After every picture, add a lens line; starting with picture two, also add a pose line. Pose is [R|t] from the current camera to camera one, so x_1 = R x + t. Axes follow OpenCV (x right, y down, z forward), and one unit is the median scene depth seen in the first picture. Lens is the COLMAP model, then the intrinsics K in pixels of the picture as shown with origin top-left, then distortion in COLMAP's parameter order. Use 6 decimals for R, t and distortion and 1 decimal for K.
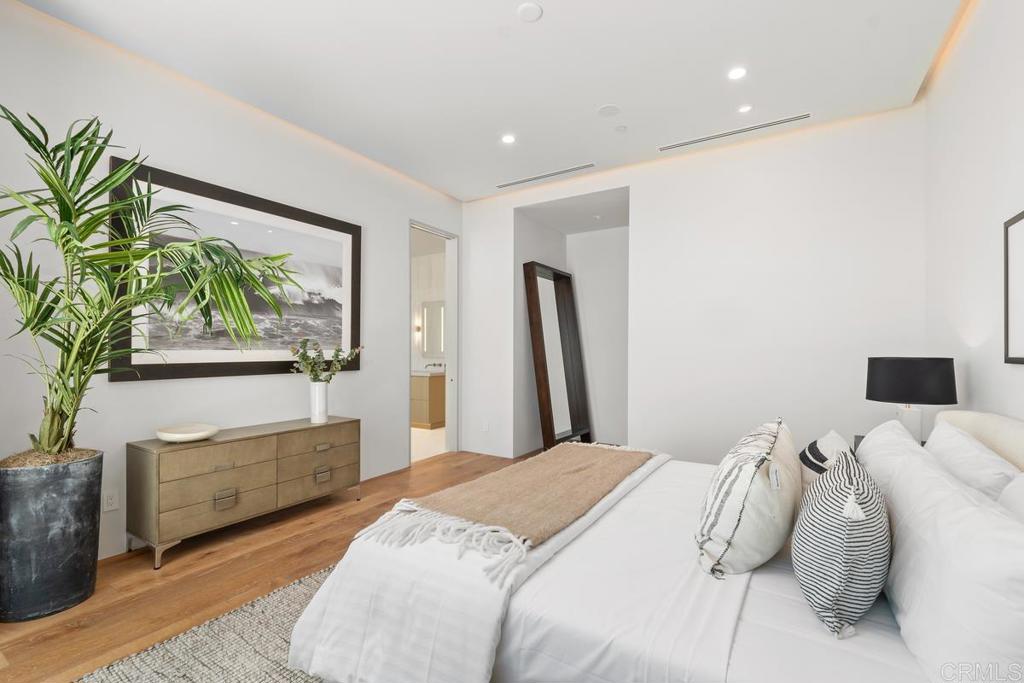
lens RADIAL K [[457.0, 0, 512.0], [0, 457.0, 341.5], [0, 0, 1]] dist [-0.001619, -0.000442]
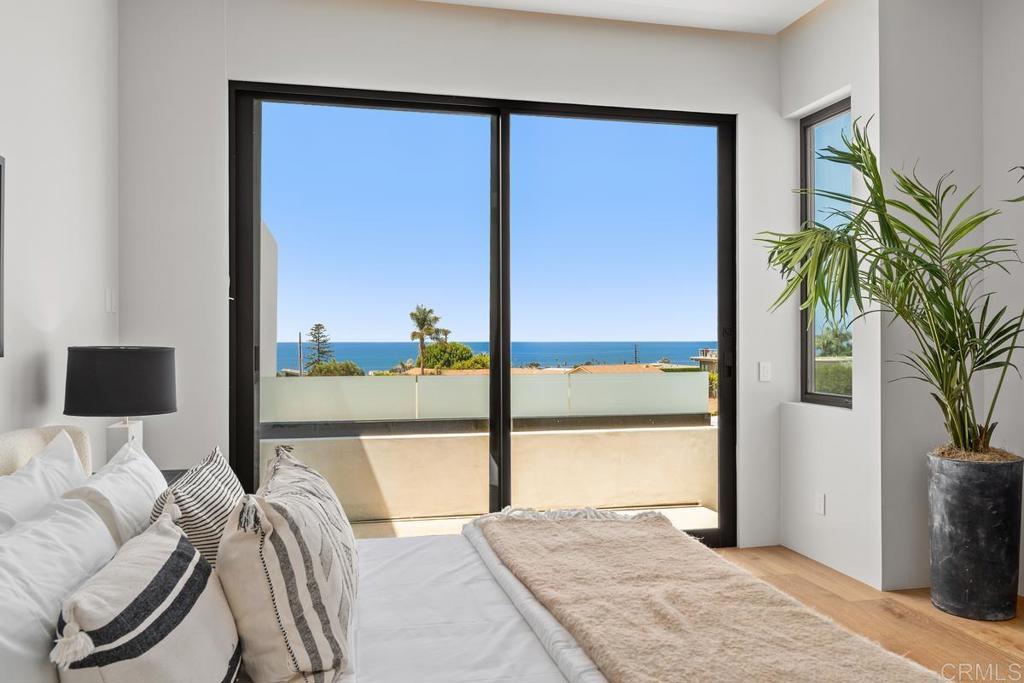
lens RADIAL K [[810.2, 0, 512.0], [0, 810.2, 341.5], [0, 0, 1]] dist [-0.003501, -0.004082]
pose [[-0.704156, -0.002365, -0.710041, 0.853704], [0.008898, 0.999887, -0.012154, 0.035348], [0.709990, -0.014876, -0.704055, 1.545576]]
